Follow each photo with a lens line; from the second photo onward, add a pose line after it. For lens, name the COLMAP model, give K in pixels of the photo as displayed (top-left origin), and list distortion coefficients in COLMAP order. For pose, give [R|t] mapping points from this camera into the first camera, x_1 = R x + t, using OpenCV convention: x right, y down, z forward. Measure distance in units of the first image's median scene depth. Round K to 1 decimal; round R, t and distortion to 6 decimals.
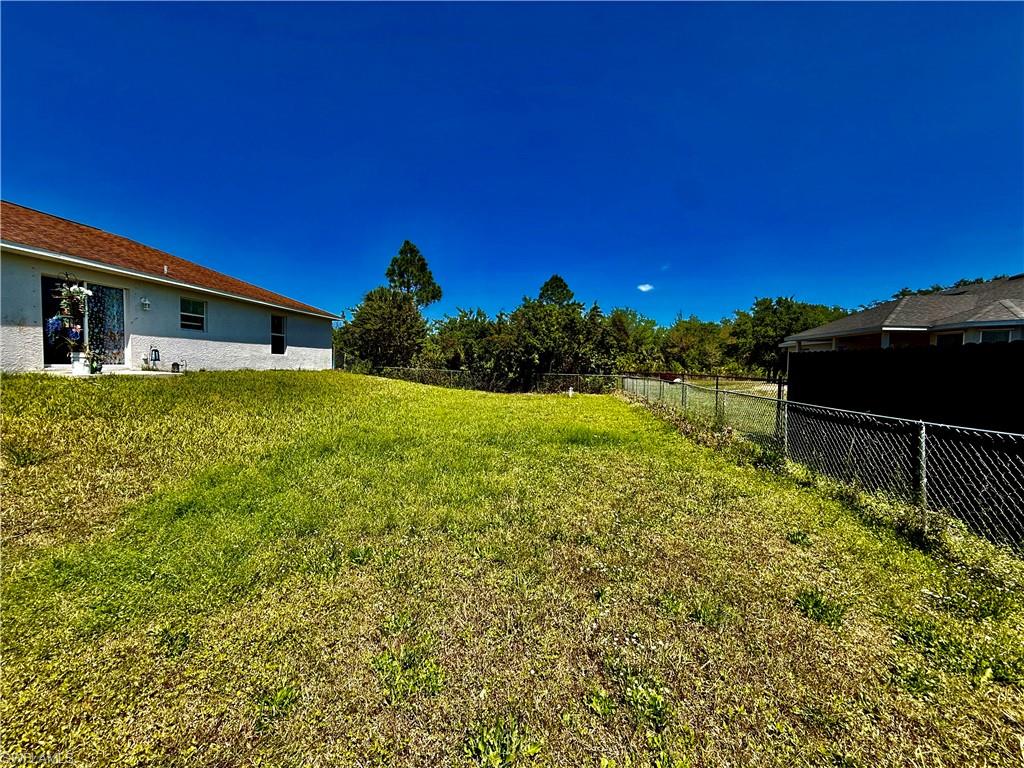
lens RADIAL K [[407.3, 0, 508.7], [0, 407.3, 383.6], [0, 0, 1]] dist [-0.000198, 0.000079]
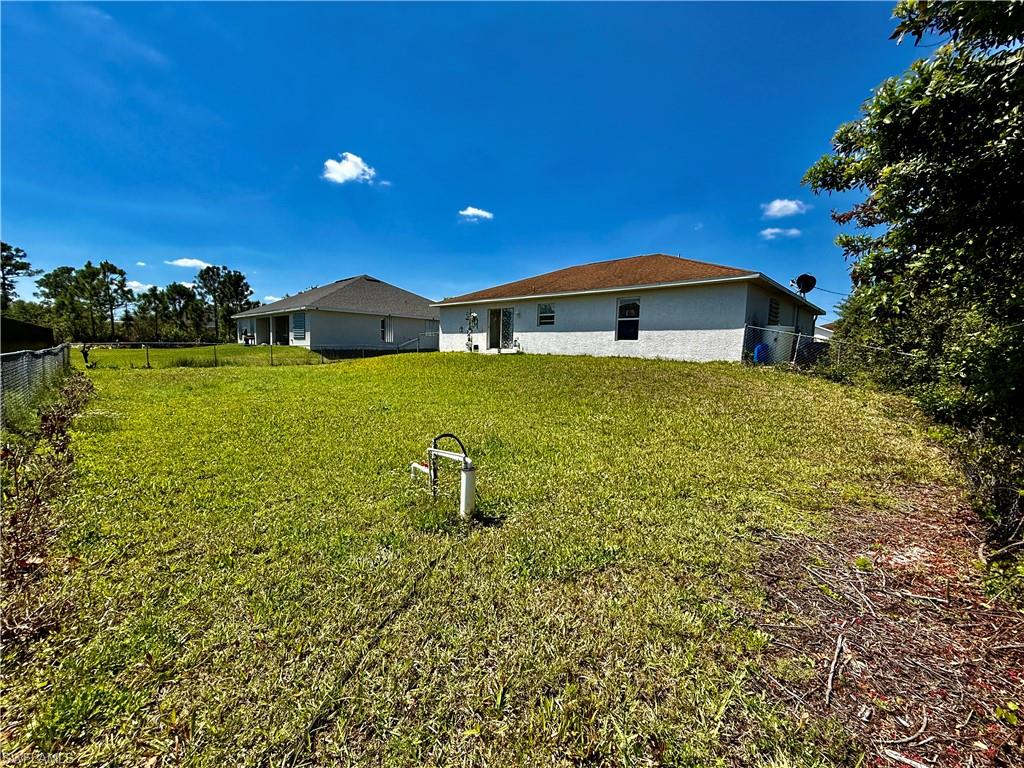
lens RADIAL K [[407.3, 0, 511.3], [0, 407.3, 386.1], [0, 0, 1]] dist [-0.000198, 0.000079]
pose [[-0.655662, 0.043578, -0.753795, 0.237358], [-0.067867, 0.990891, 0.116317, -0.047028], [0.751998, 0.127422, -0.646732, 1.120609]]
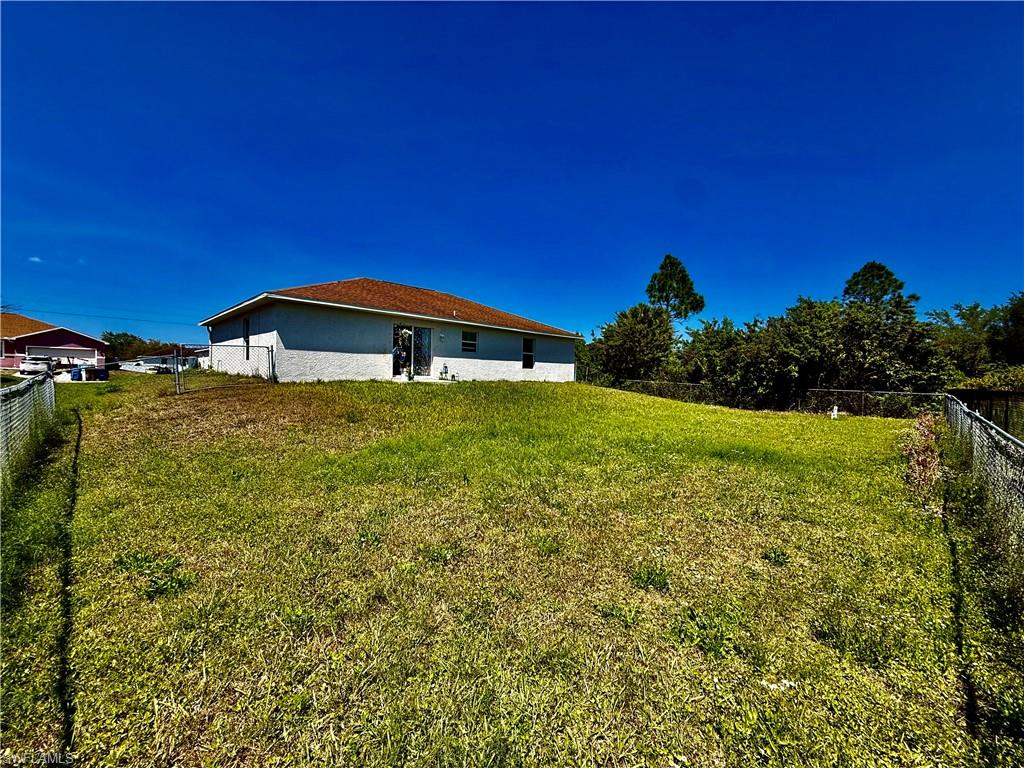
lens RADIAL K [[407.3, 0, 509.0], [0, 407.3, 384.9], [0, 0, 1]] dist [-0.000198, 0.000079]
pose [[0.779216, 0.012973, -0.626621, 0.147080], [-0.034061, 0.999185, -0.021669, 0.006333], [0.625829, 0.038228, 0.779023, -0.021577]]
